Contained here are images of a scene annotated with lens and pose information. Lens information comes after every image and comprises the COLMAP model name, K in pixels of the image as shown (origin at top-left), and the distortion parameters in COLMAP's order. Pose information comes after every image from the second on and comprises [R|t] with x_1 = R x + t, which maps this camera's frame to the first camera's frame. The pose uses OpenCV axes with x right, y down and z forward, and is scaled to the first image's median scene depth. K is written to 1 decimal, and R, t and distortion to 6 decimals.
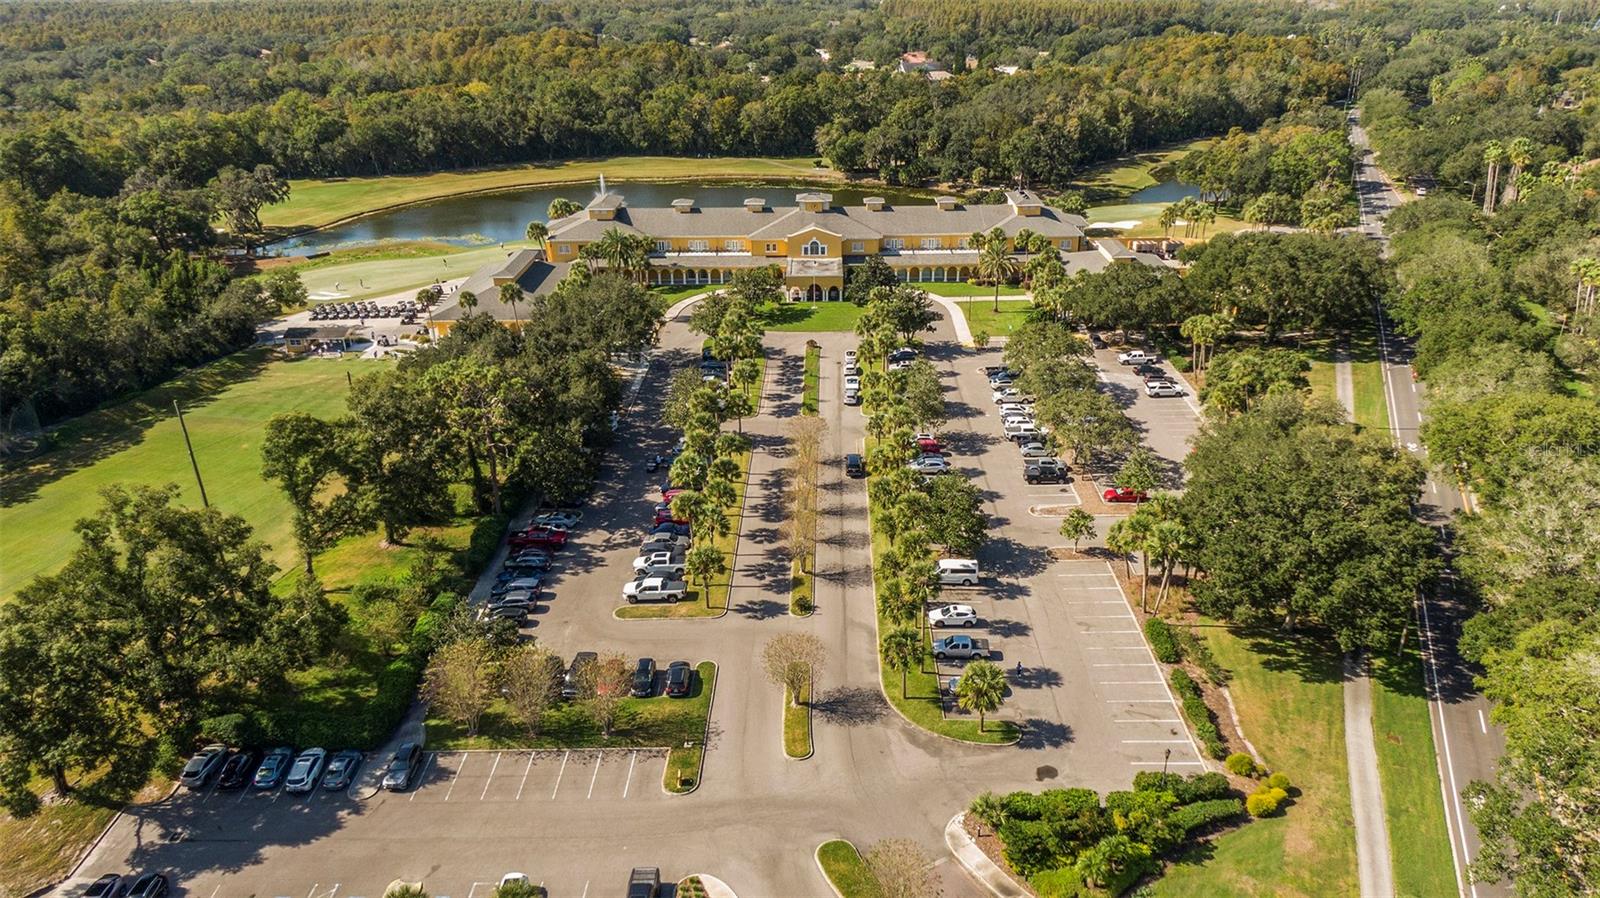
lens RADIAL K [[1124.5, 0, 780.0], [0, 1124.5, 447.8], [0, 0, 1]] dist [0.047803, 0.001854]
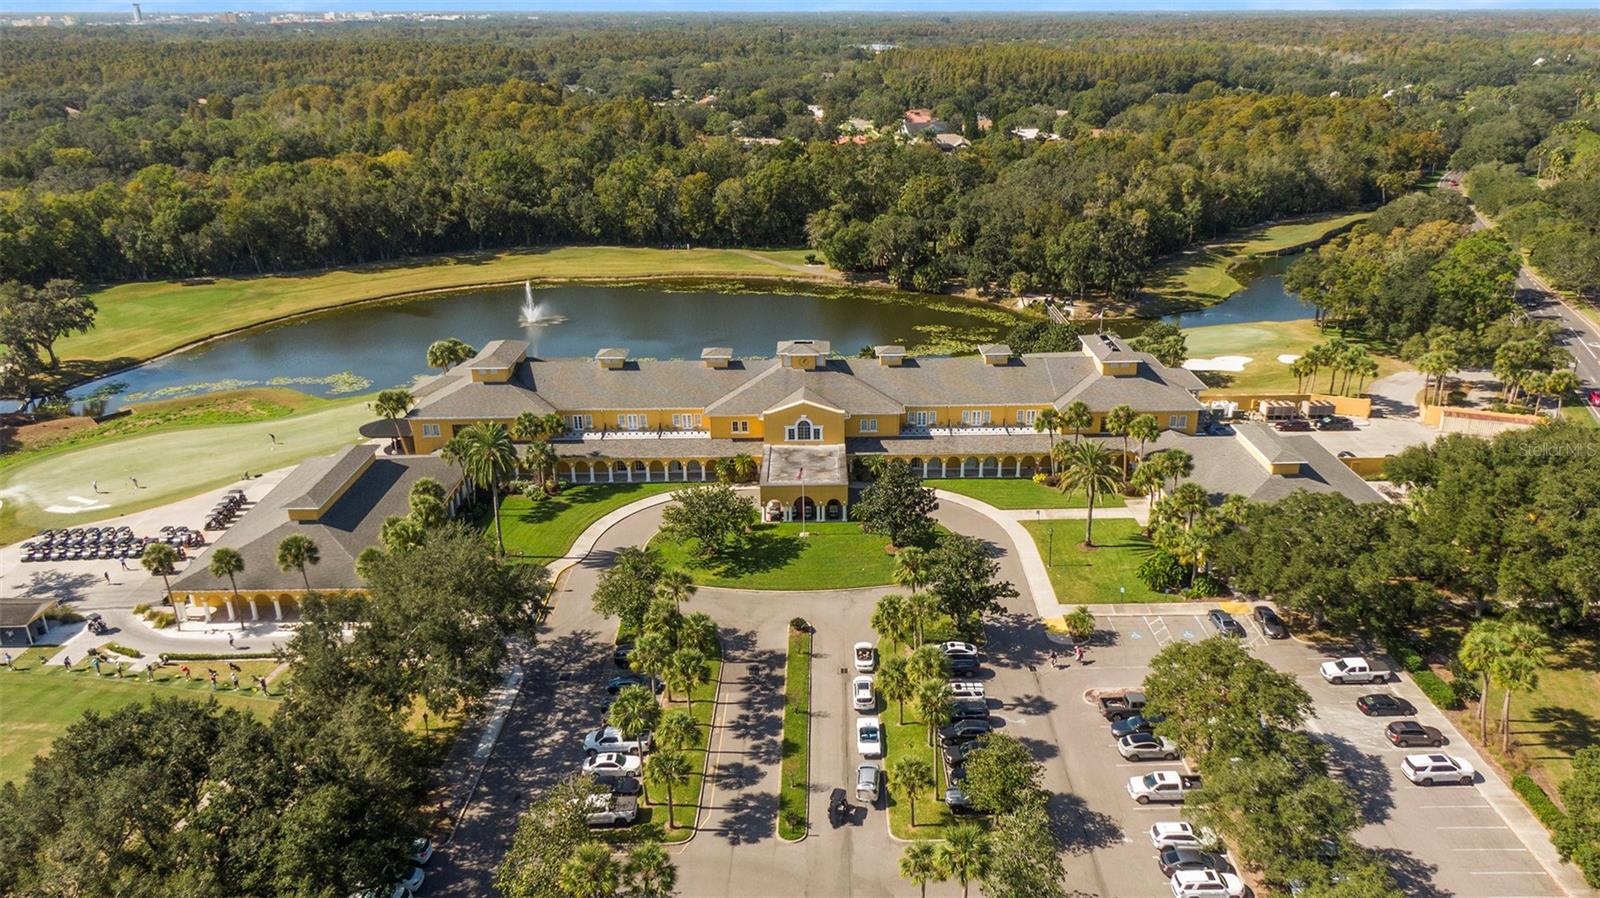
lens RADIAL K [[1100.6, 0, 800.0], [0, 1100.6, 449.0], [0, 0, 1]] dist [0.048191, 0.000066]
pose [[0.999779, -0.006459, 0.020021, 0.010098], [0.007046, 0.999544, -0.029379, -0.098069], [-0.019822, 0.029514, 0.999368, 0.232801]]
